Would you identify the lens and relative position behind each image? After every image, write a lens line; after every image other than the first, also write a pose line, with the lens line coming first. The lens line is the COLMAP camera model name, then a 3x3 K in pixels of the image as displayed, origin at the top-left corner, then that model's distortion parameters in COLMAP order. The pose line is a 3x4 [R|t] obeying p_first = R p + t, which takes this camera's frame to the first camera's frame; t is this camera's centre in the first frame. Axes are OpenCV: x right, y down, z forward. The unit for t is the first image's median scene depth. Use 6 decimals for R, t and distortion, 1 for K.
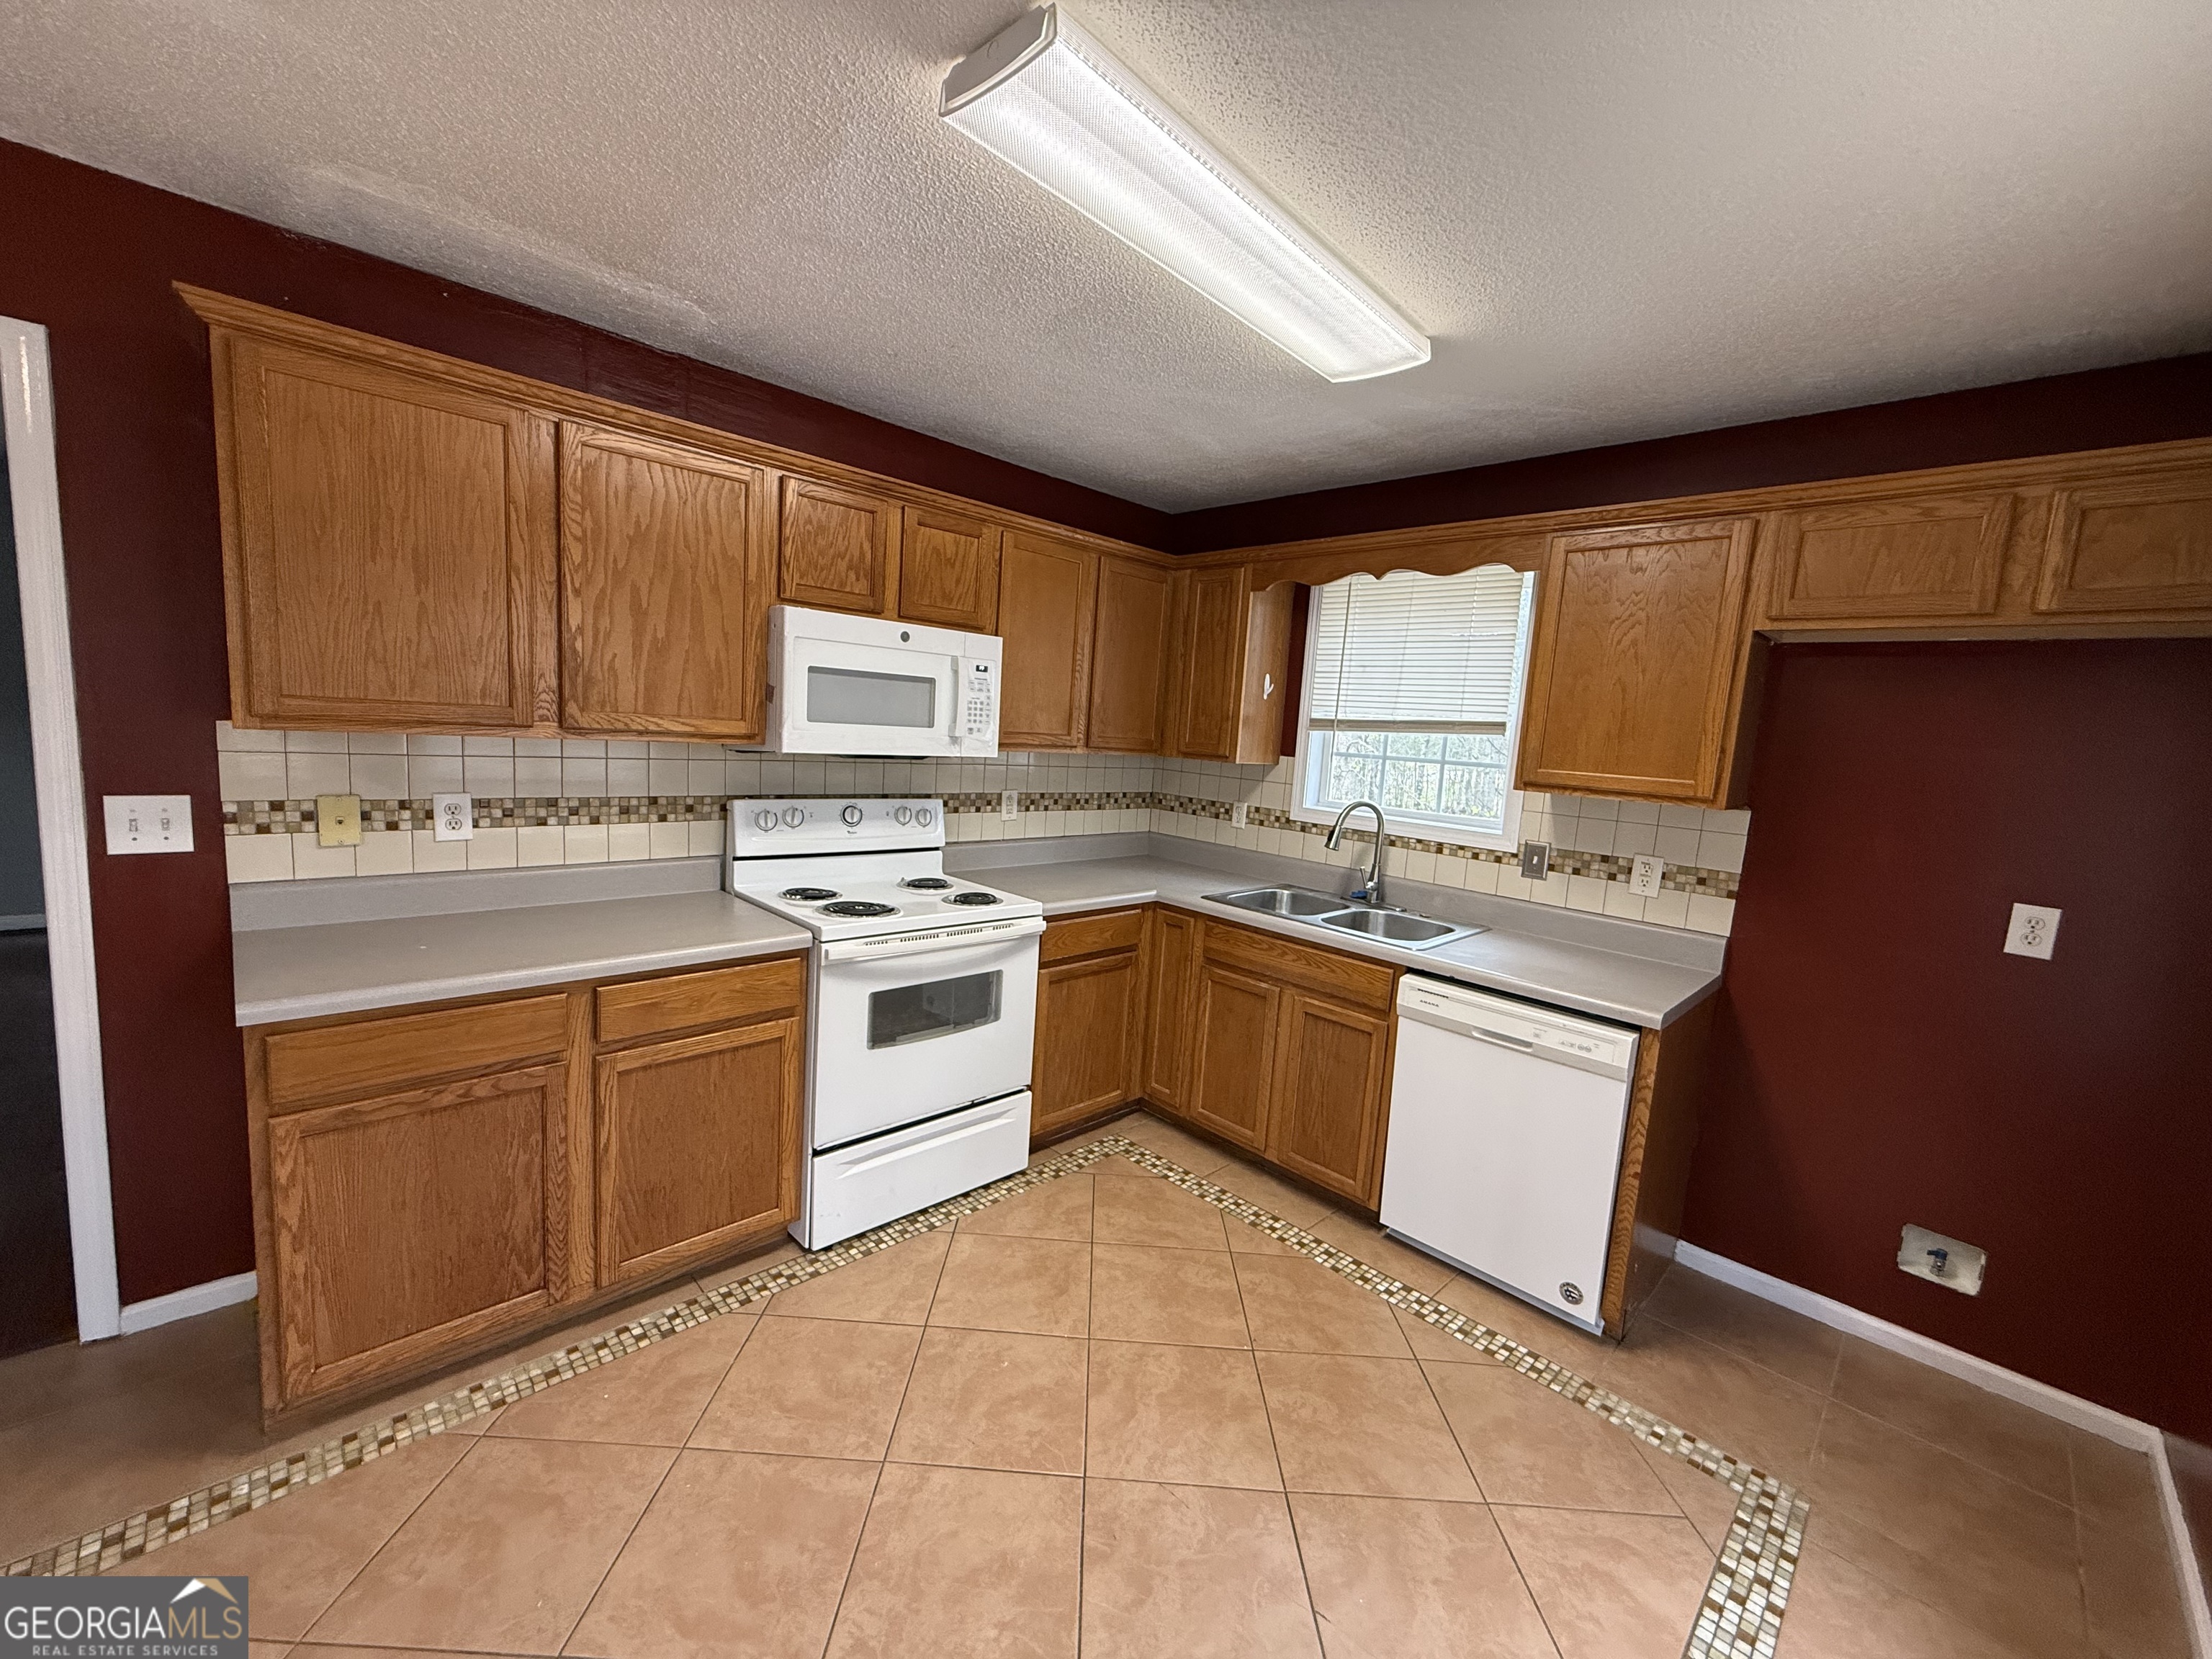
lens RADIAL K [[879.0, 0, 1104.2], [0, 879.0, 831.1], [0, 0, 1]] dist [0.006162, -0.002420]
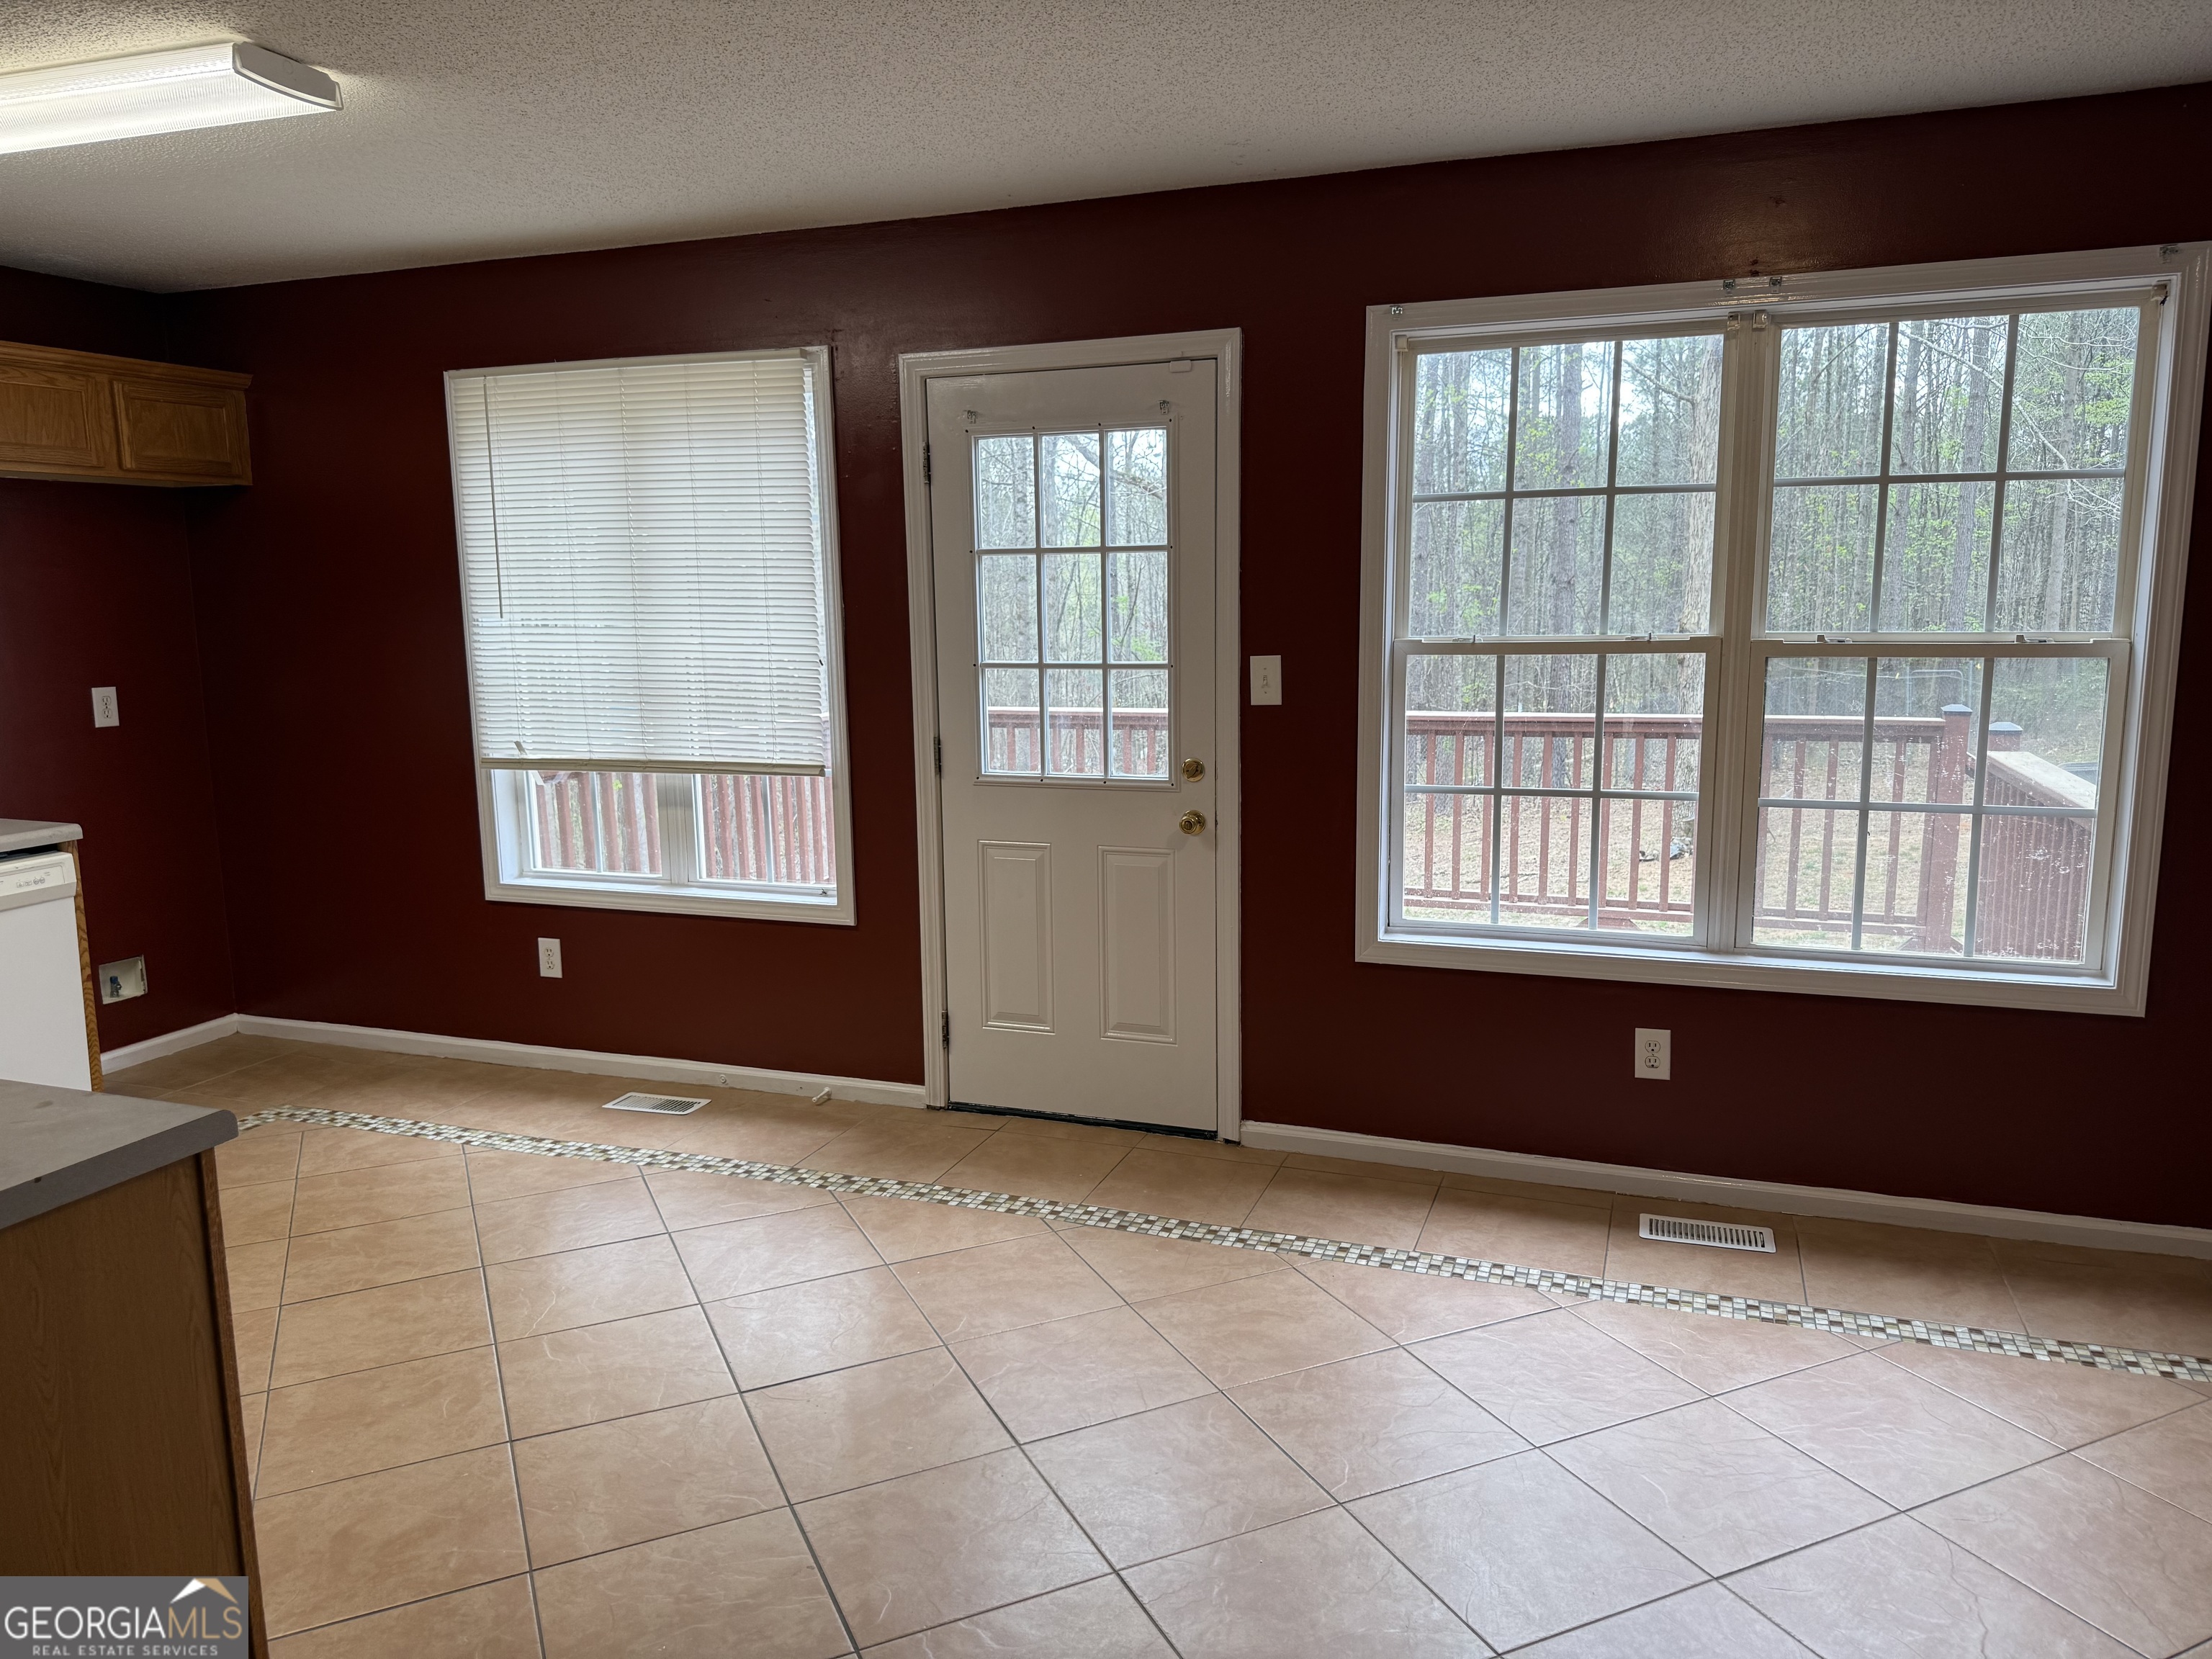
lens RADIAL K [[1556.4, 0, 1104.9], [0, 1556.4, 818.1], [0, 0, 1]] dist [0.054114, -0.071706]
pose [[-0.424801, -0.195003, 0.884035, -1.528249], [0.095931, 0.961330, 0.258150, -0.171889], [-0.900189, 0.194469, -0.389668, 0.556514]]
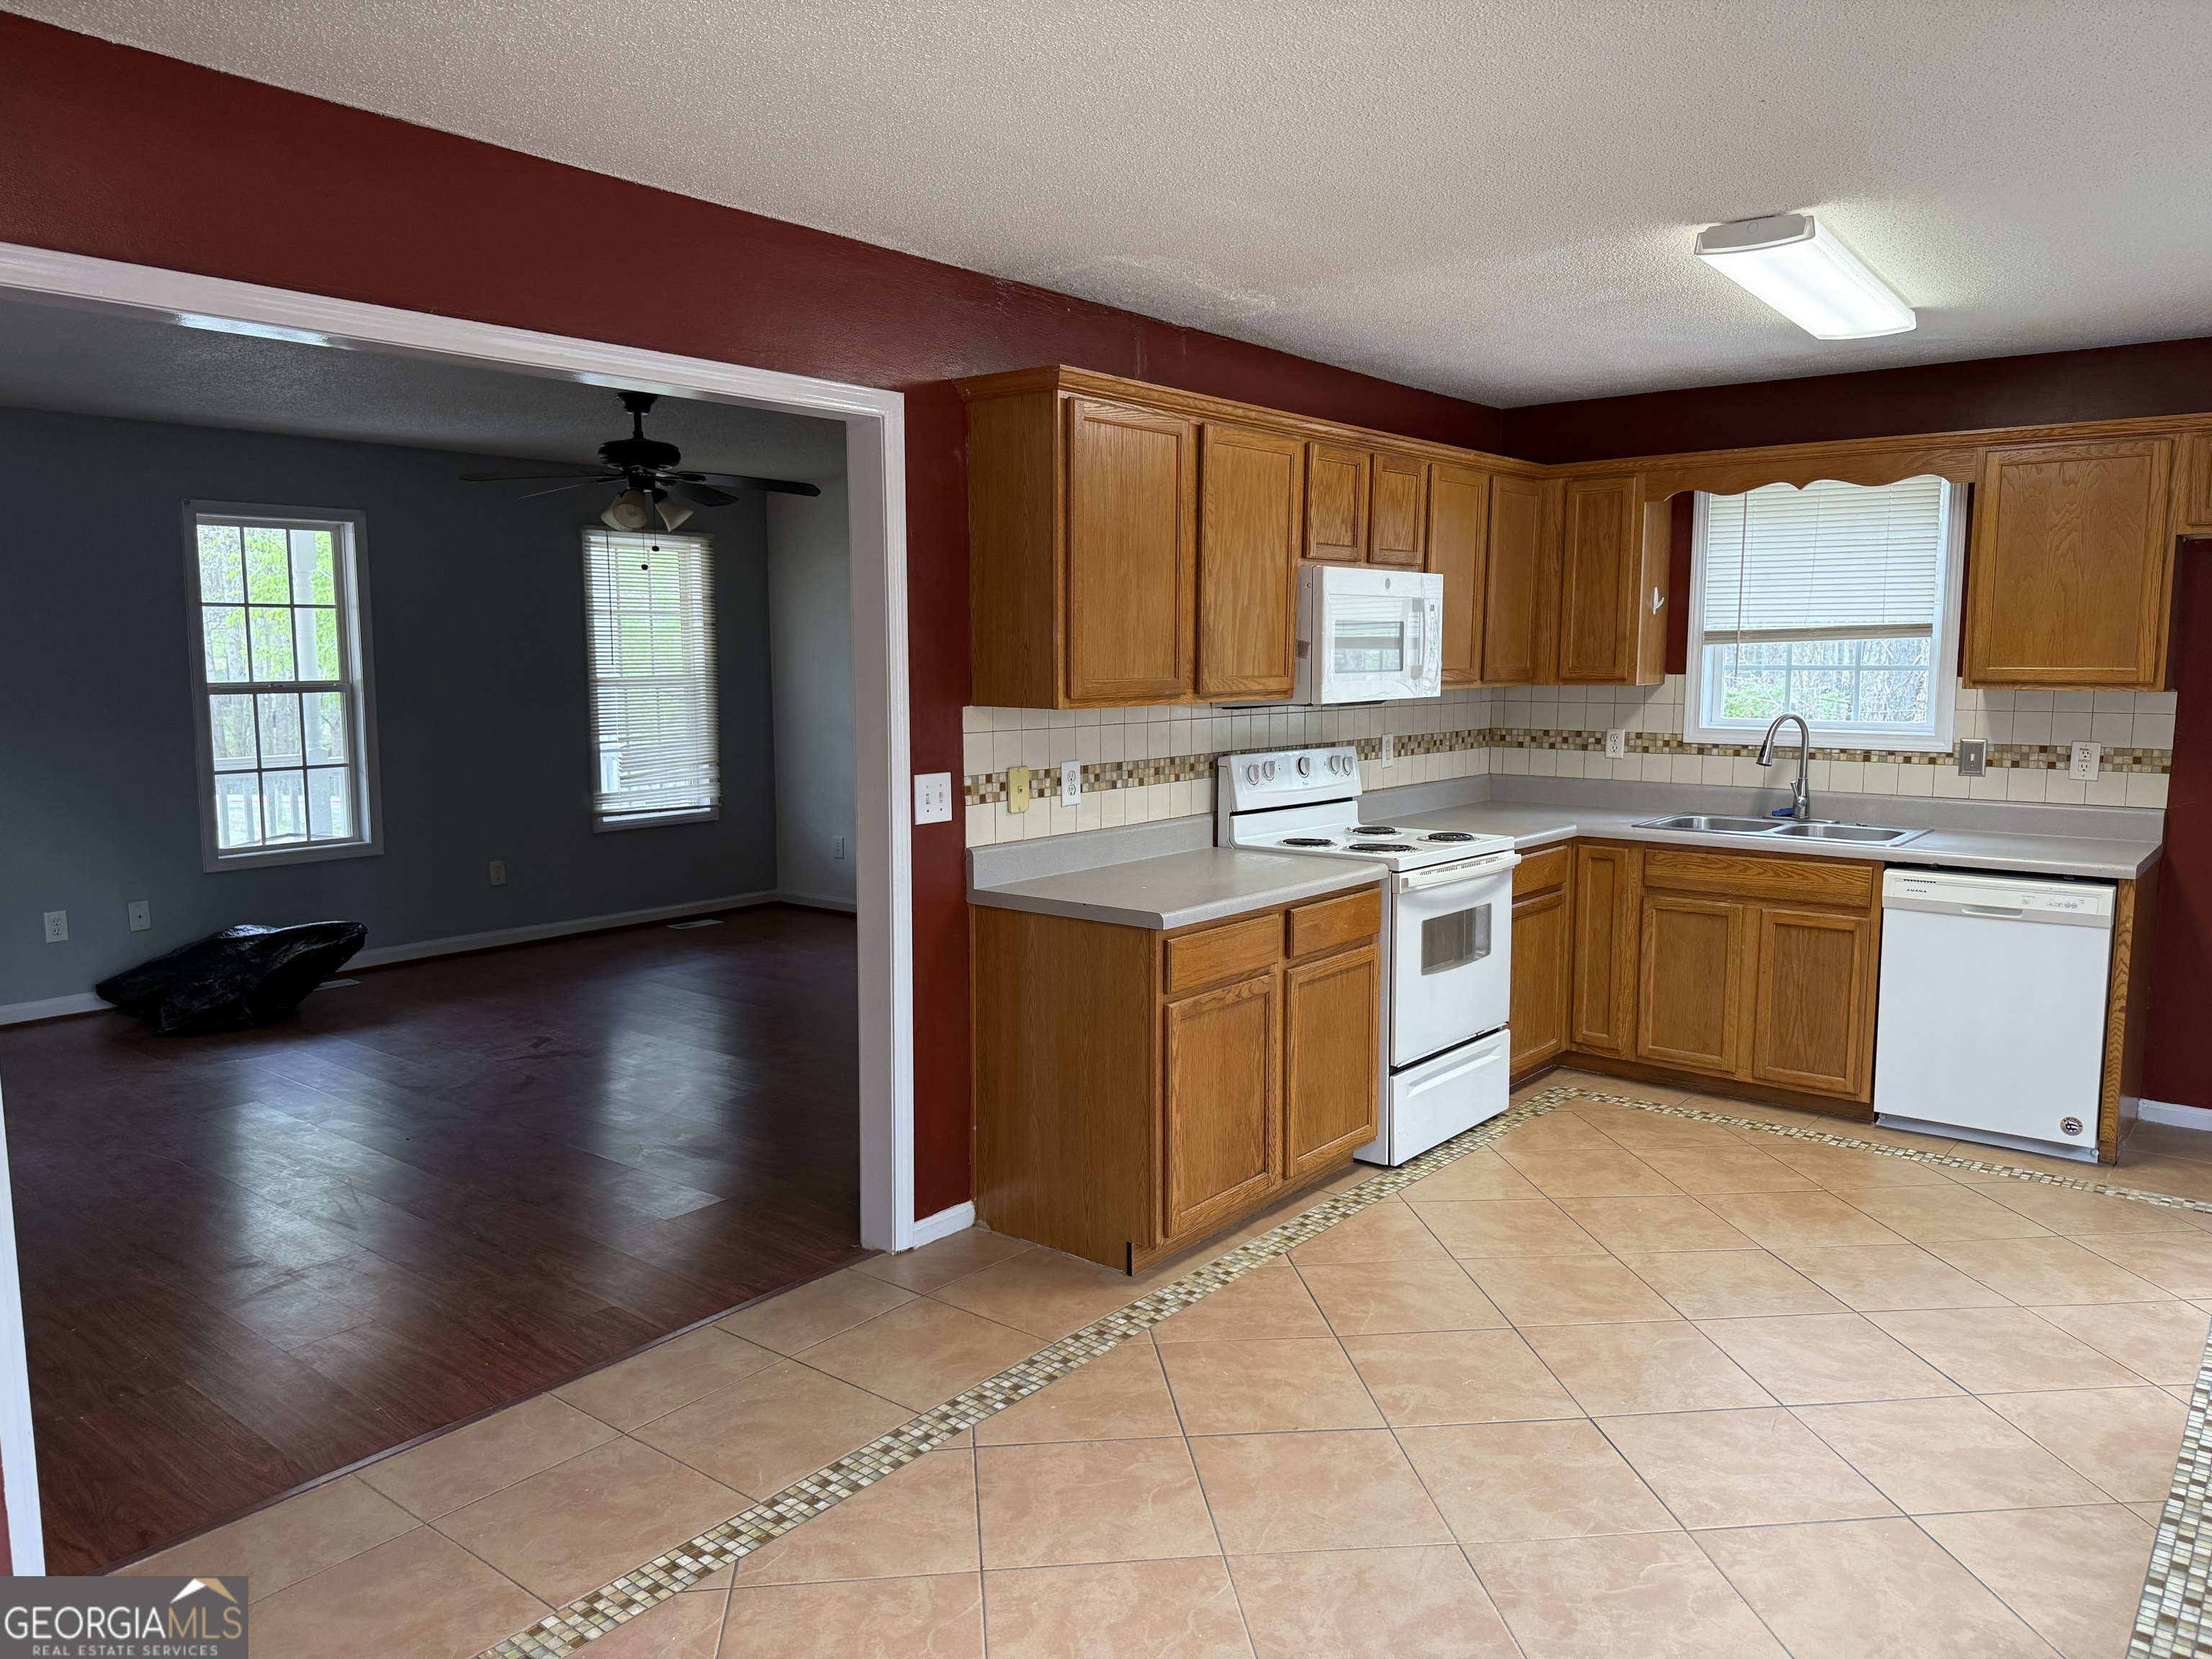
lens RADIAL K [[1556.4, 0, 1094.7], [0, 1556.4, 836.3], [0, 0, 1]] dist [0.054114, -0.071706]
pose [[0.991623, -0.081390, 0.100295, -0.878616], [0.081360, 0.996675, 0.004395, 0.041993], [-0.100320, 0.003802, 0.994948, -0.876035]]
